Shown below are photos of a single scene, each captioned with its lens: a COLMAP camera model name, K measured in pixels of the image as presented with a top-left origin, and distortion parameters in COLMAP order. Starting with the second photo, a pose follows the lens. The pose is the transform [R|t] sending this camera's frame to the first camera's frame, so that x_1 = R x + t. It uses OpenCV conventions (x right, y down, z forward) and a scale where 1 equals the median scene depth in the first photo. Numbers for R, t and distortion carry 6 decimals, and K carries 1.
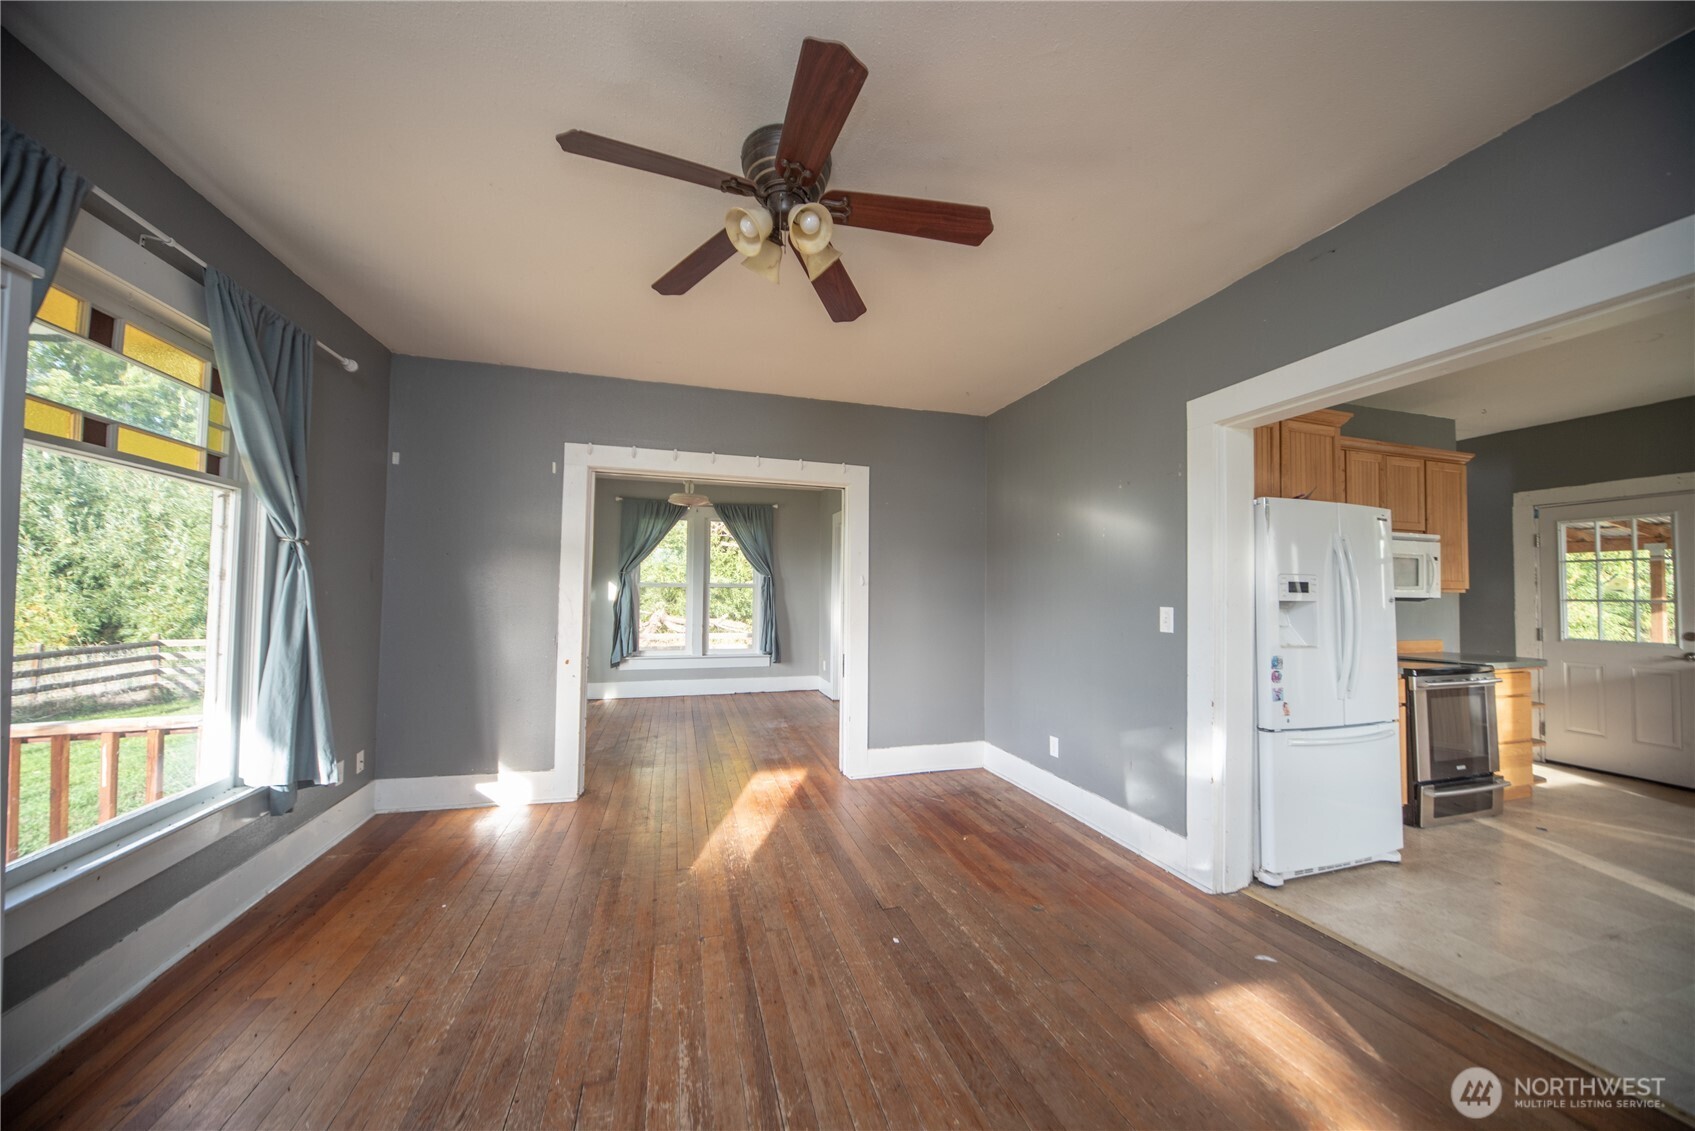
lens RADIAL K [[587.3, 0, 858.2], [0, 587.3, 565.3], [0, 0, 1]] dist [-0.006614, -0.000022]
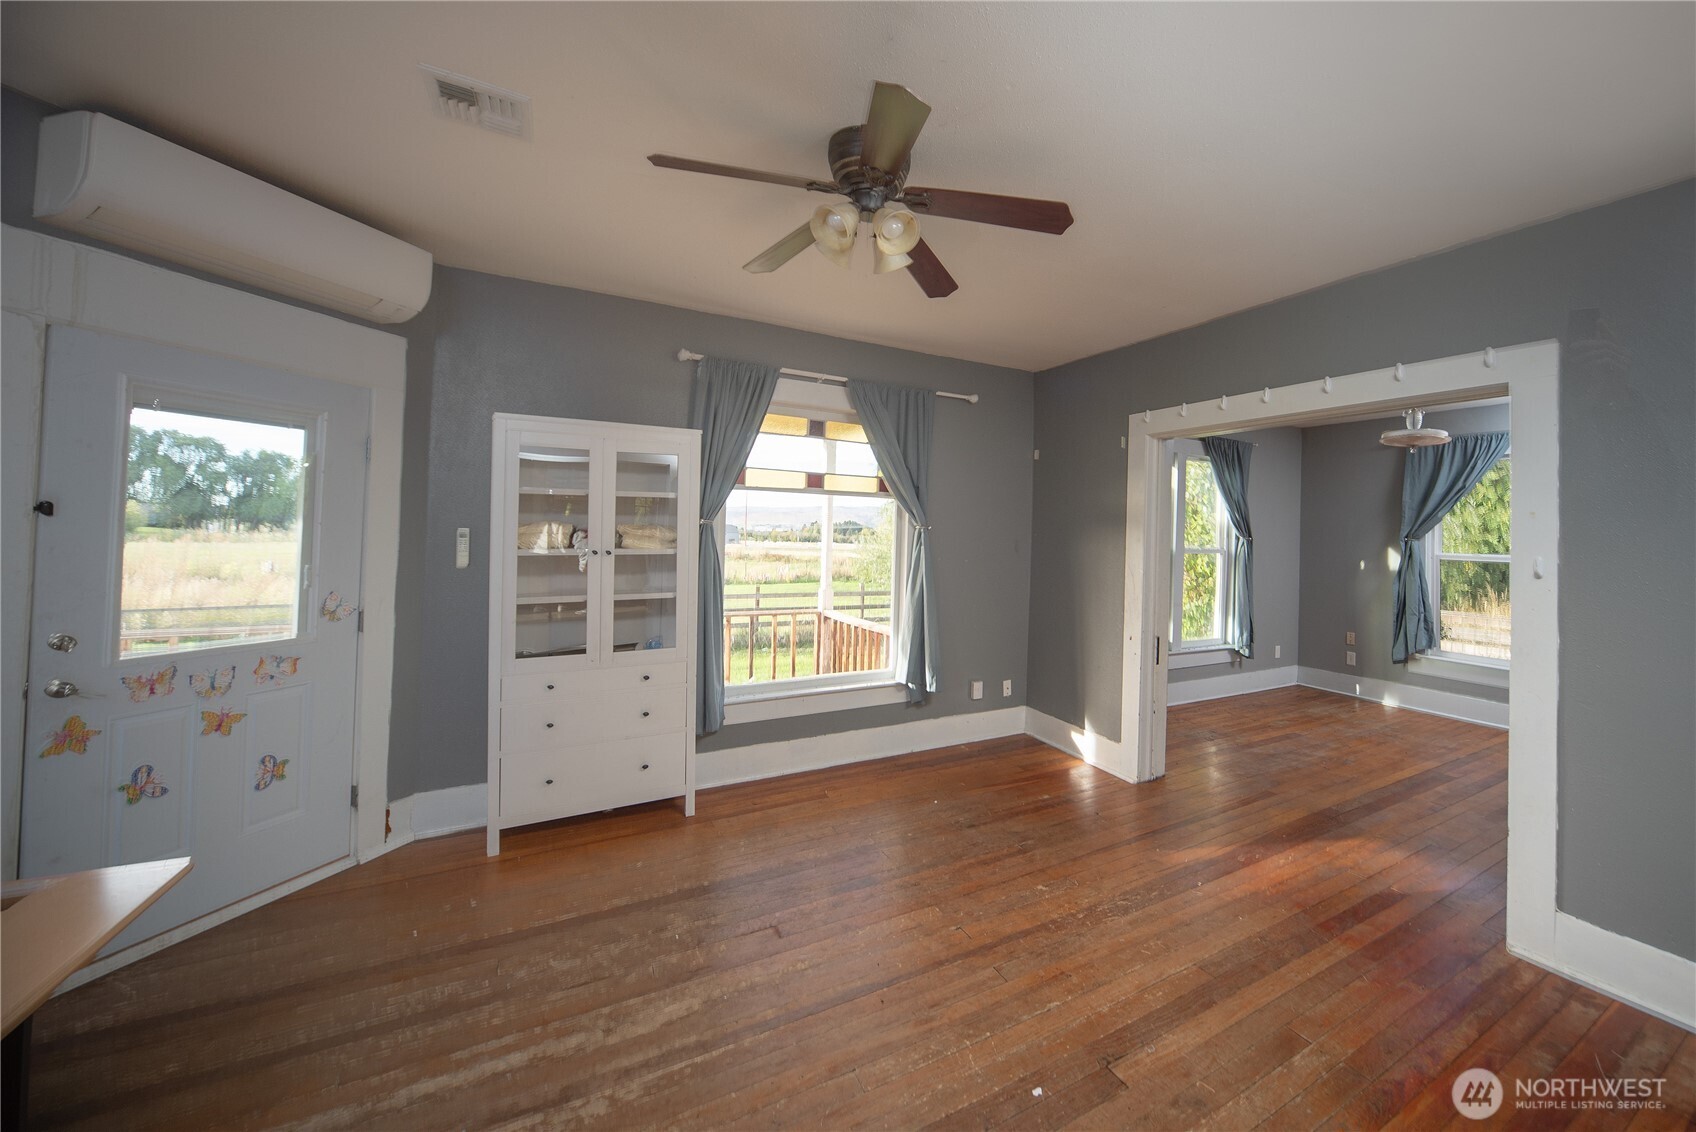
lens RADIAL K [[656.7, 0, 951.6], [0, 656.7, 522.8], [0, 0, 1]] dist [-0.000729, -0.000130]
pose [[0.256492, -0.013581, -0.966451, 0.690604], [0.020026, 0.999761, -0.008735, -0.037296], [0.966339, -0.017114, 0.256703, 0.597511]]
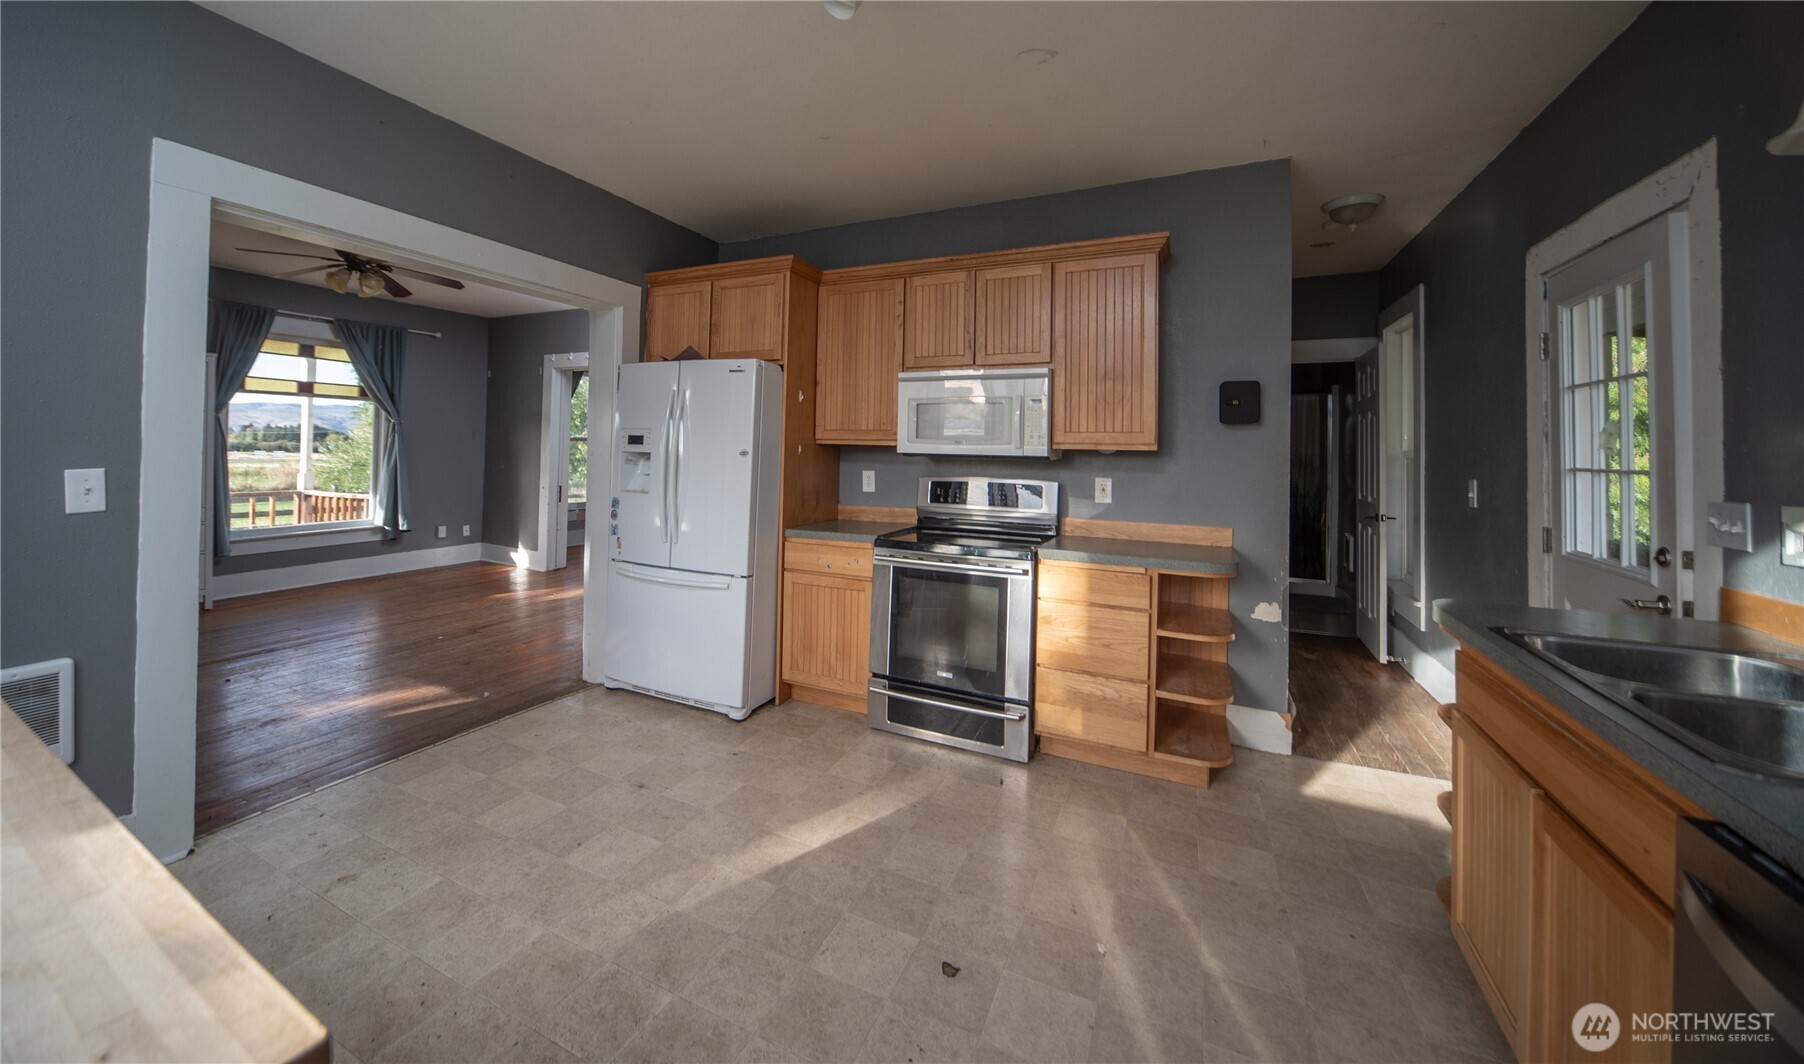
lens RADIAL K [[671.4, 0, 848.7], [0, 671.4, 439.5], [0, 0, 1]] dist [-0.001250, -0.000134]
pose [[0.708680, -0.006245, -0.705502, 2.016059], [0.019279, 0.999759, 0.010515, 0.031952], [0.705266, -0.021053, 0.708630, 0.369768]]
